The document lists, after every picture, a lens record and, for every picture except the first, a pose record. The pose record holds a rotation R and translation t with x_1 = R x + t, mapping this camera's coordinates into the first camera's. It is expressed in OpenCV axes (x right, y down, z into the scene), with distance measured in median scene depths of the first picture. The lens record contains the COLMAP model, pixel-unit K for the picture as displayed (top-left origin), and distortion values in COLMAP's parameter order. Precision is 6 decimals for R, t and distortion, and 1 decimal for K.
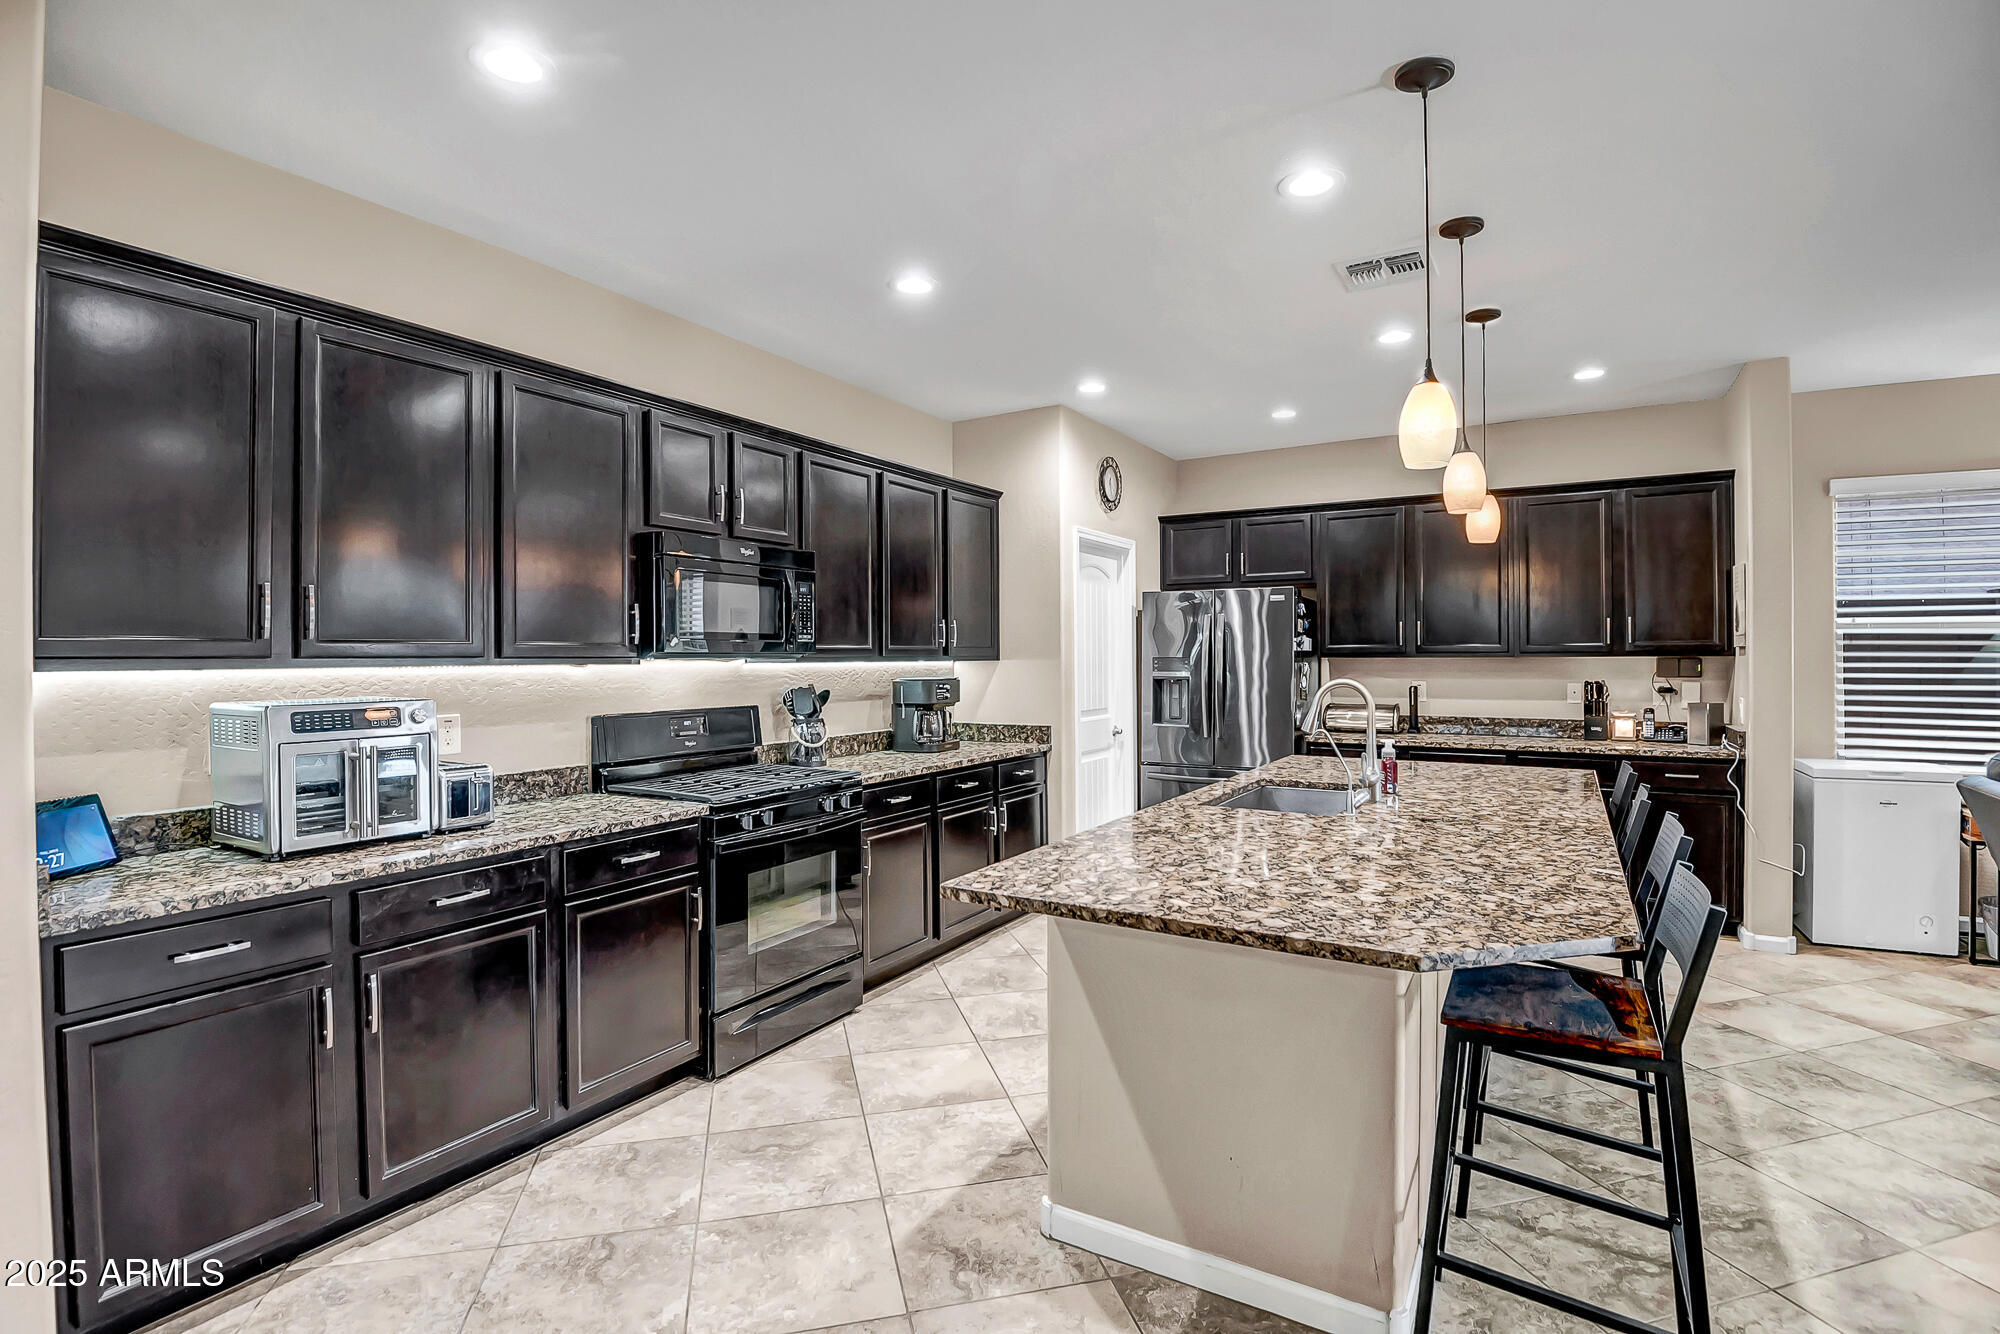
lens RADIAL K [[945.1, 0, 1004.5], [0, 945.1, 656.3], [0, 0, 1]] dist [-0.028174, -0.001576]
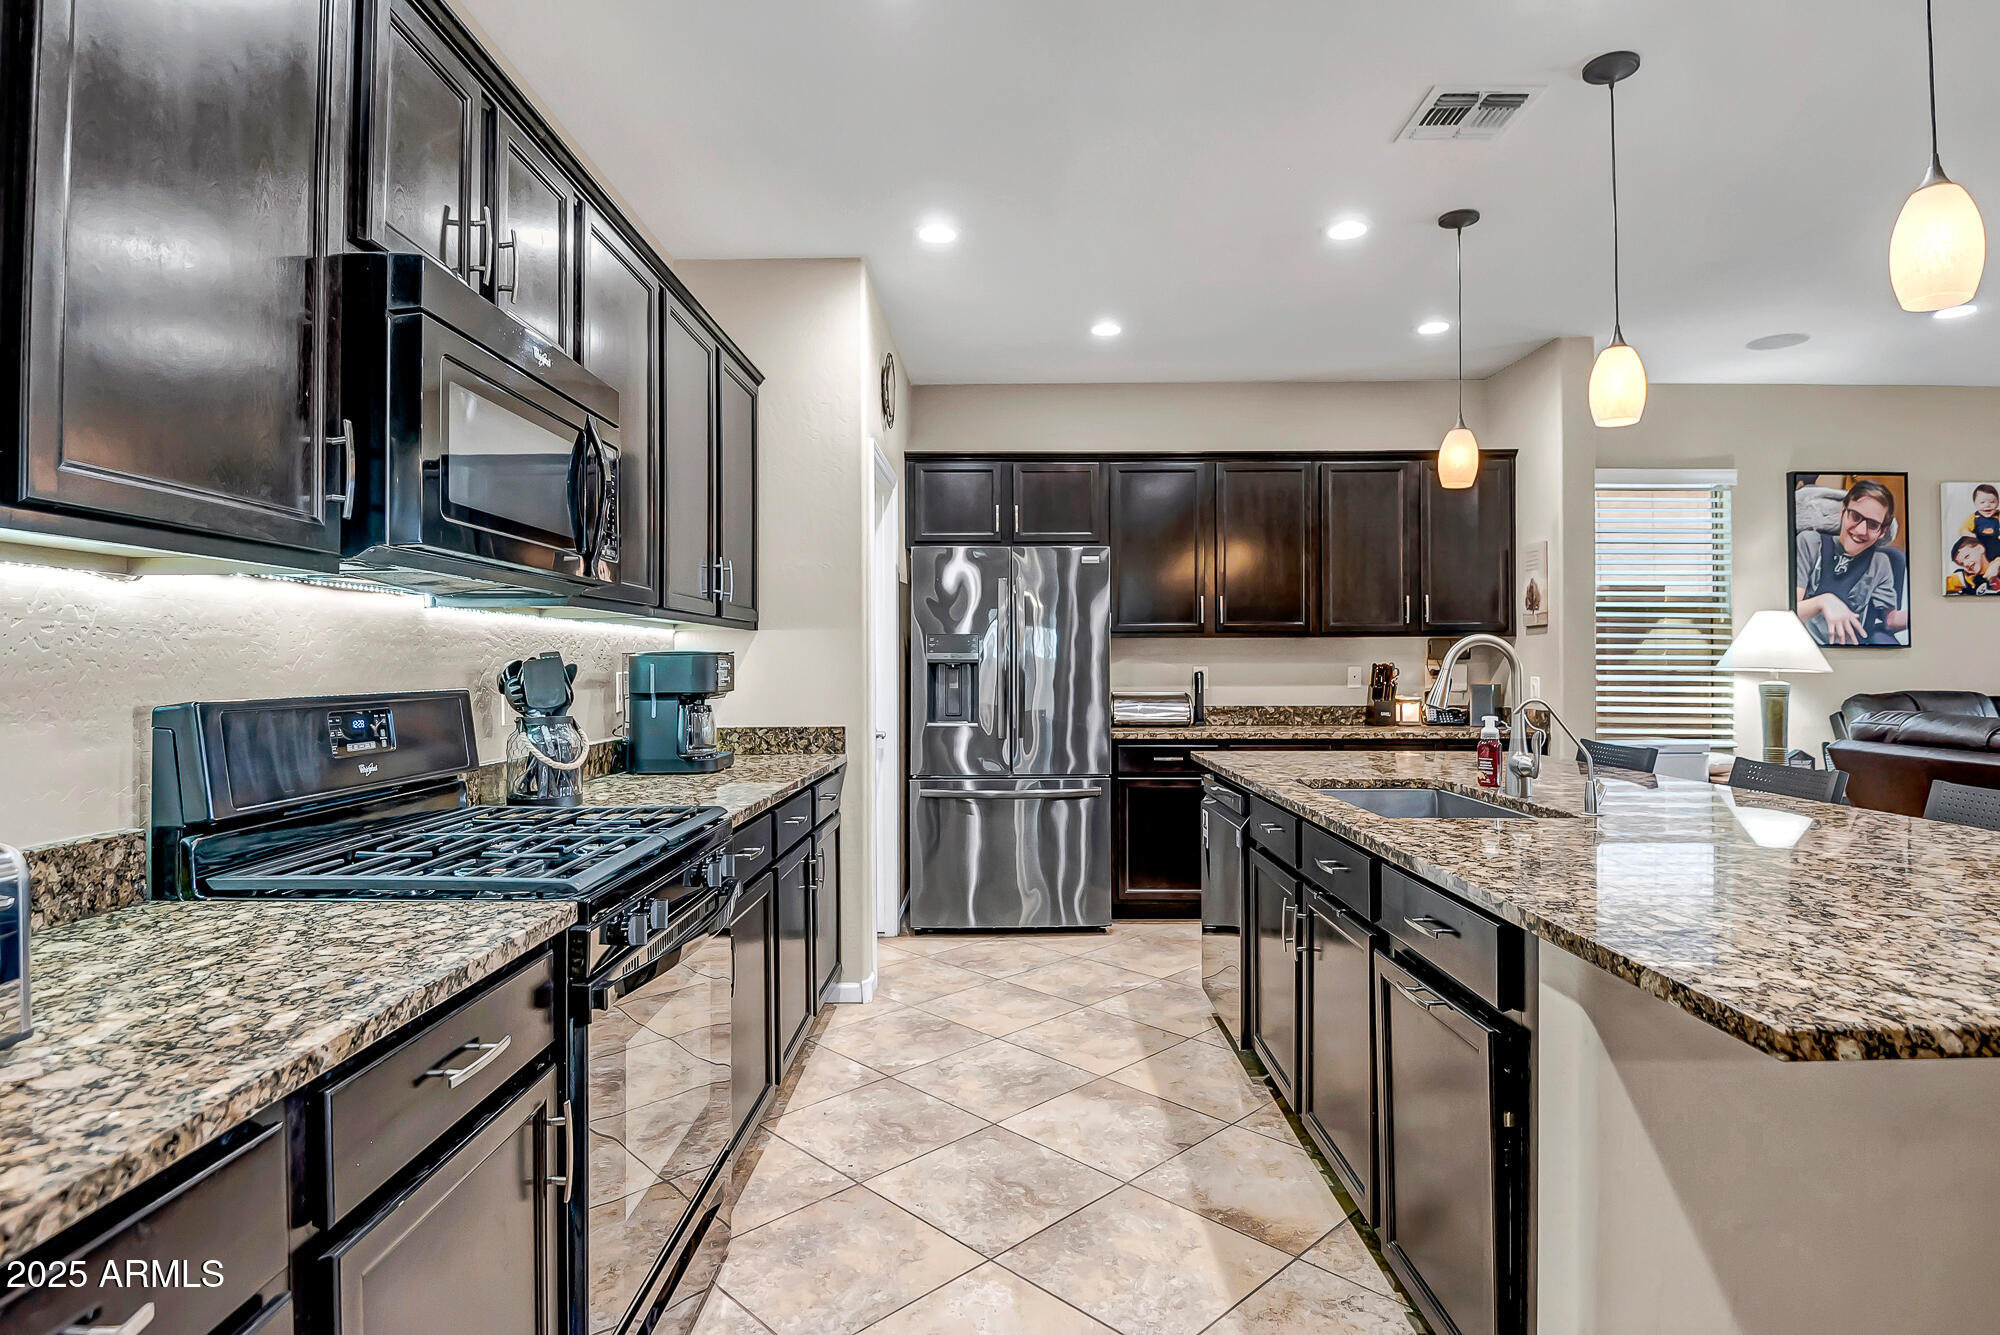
lens RADIAL K [[1048.8, 0, 1008.1], [0, 1048.8, 651.7], [0, 0, 1]] dist [-0.030676, -0.001676]
pose [[0.862365, 0.006516, 0.506246, -0.237853], [0.001647, 0.999876, -0.015674, 0.032761], [-0.506285, 0.014350, 0.862247, 0.304115]]
